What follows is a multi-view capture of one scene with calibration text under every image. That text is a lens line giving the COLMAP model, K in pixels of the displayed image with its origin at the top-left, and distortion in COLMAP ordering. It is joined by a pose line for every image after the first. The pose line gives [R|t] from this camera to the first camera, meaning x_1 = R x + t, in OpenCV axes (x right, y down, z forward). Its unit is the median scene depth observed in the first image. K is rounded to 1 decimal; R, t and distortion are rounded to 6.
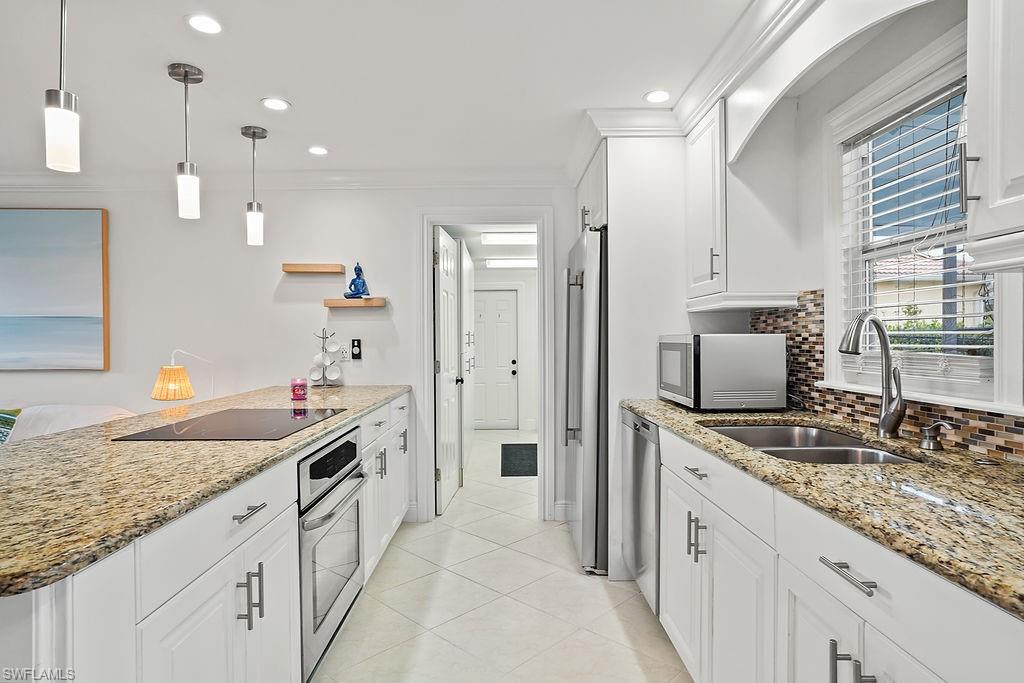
lens RADIAL K [[572.6, 0, 512.0], [0, 572.6, 341.5], [0, 0, 1]] dist [-0.049439, 0.040730]
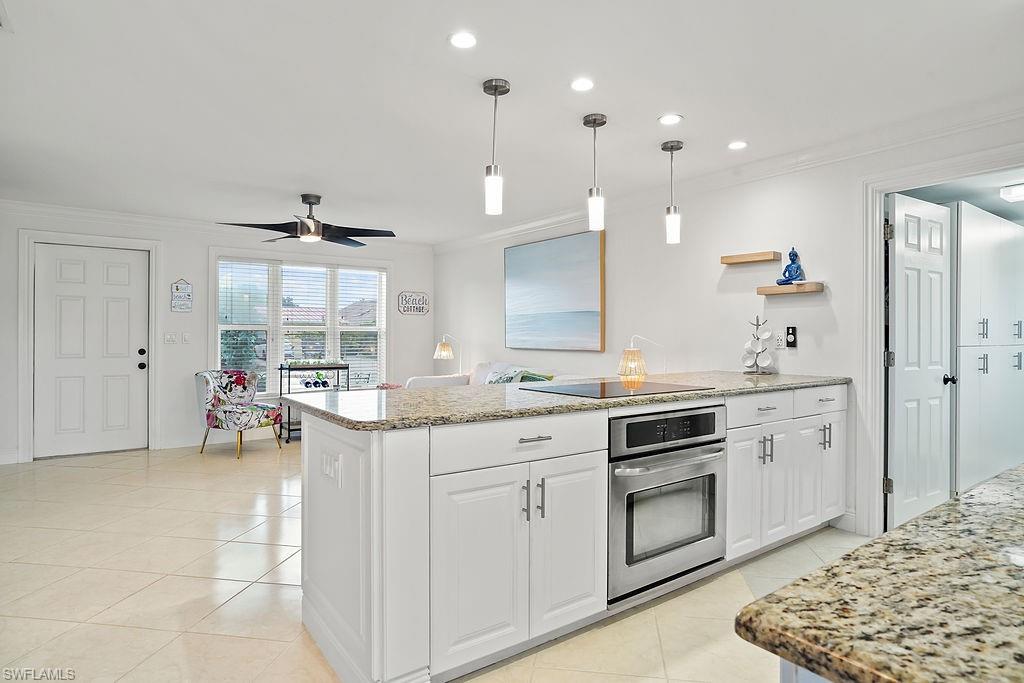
lens RADIAL K [[579.4, 0, 511.4], [0, 579.4, 335.6], [0, 0, 1]] dist [-0.052602, 0.043583]
pose [[0.576013, 0.004890, -0.817426, 0.259534], [-0.011196, 0.999936, -0.001907, 0.019016], [0.817364, 0.010250, 0.576030, 0.049874]]
